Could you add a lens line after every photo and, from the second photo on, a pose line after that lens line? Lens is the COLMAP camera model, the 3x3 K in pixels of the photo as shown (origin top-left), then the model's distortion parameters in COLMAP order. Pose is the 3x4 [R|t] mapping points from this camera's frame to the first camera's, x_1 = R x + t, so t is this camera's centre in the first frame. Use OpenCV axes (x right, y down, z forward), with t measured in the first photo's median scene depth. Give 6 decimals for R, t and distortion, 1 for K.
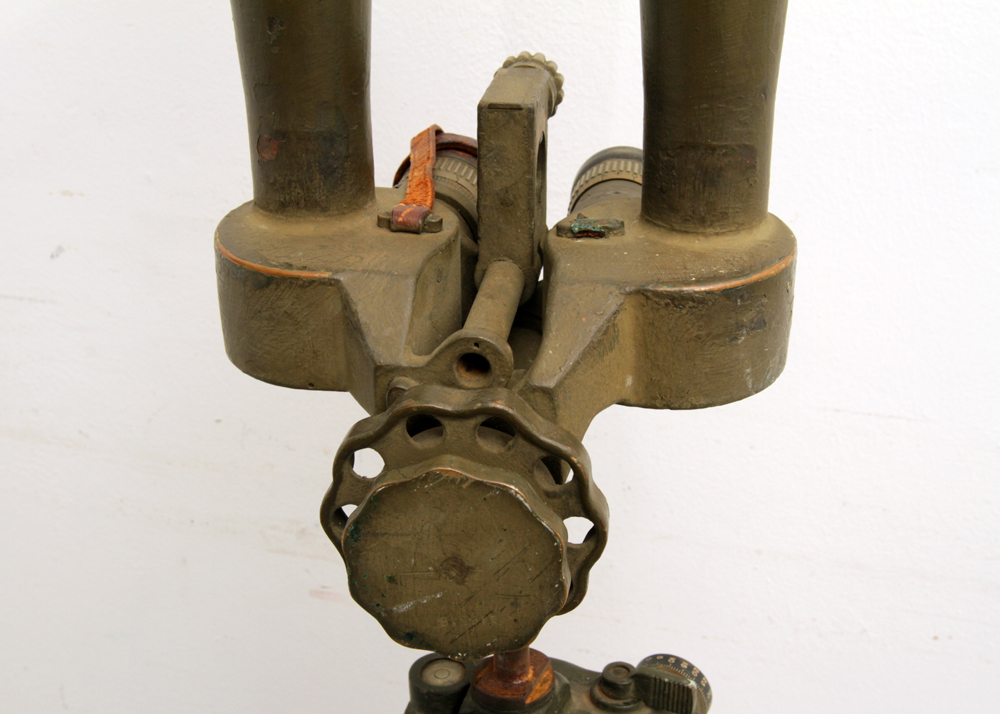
lens RADIAL K [[1225.0, 0, 498.2], [0, 1225.0, 353.1], [0, 0, 1]] dist [-0.066258, 0.000000]
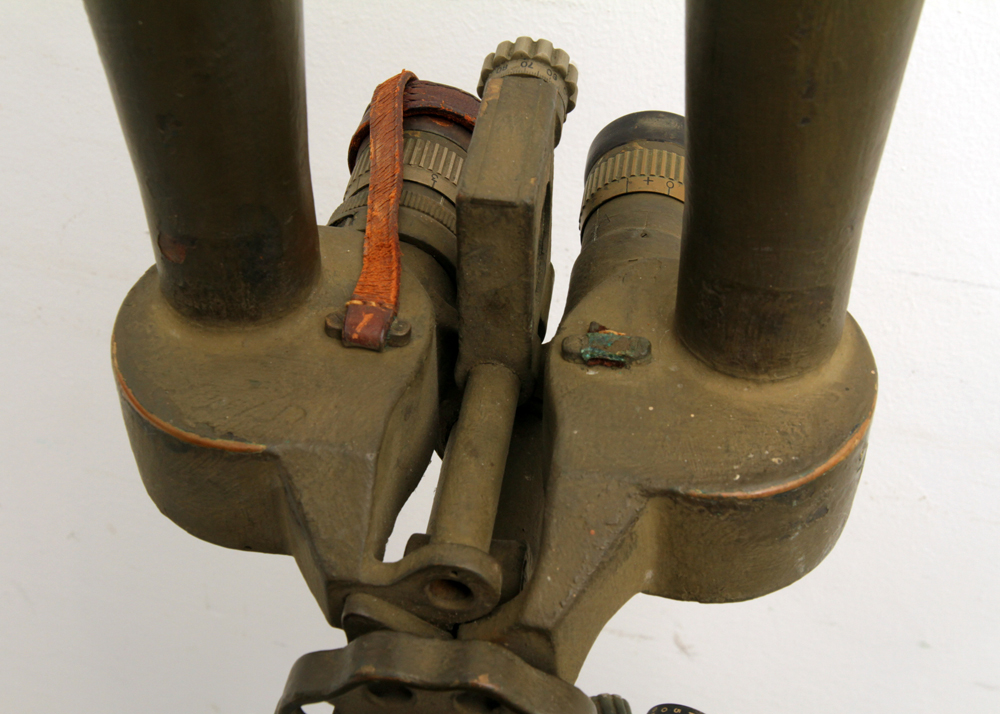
lens RADIAL K [[1446.0, 0, 499.2], [0, 1446.0, 359.5], [0, 0, 1]] dist [-0.042969, 0.000000]
pose [[0.999989, 0.004289, -0.002018, 0.010700], [-0.003395, 0.945187, 0.326513, -0.385623], [0.003307, -0.326502, 0.945191, 0.151605]]
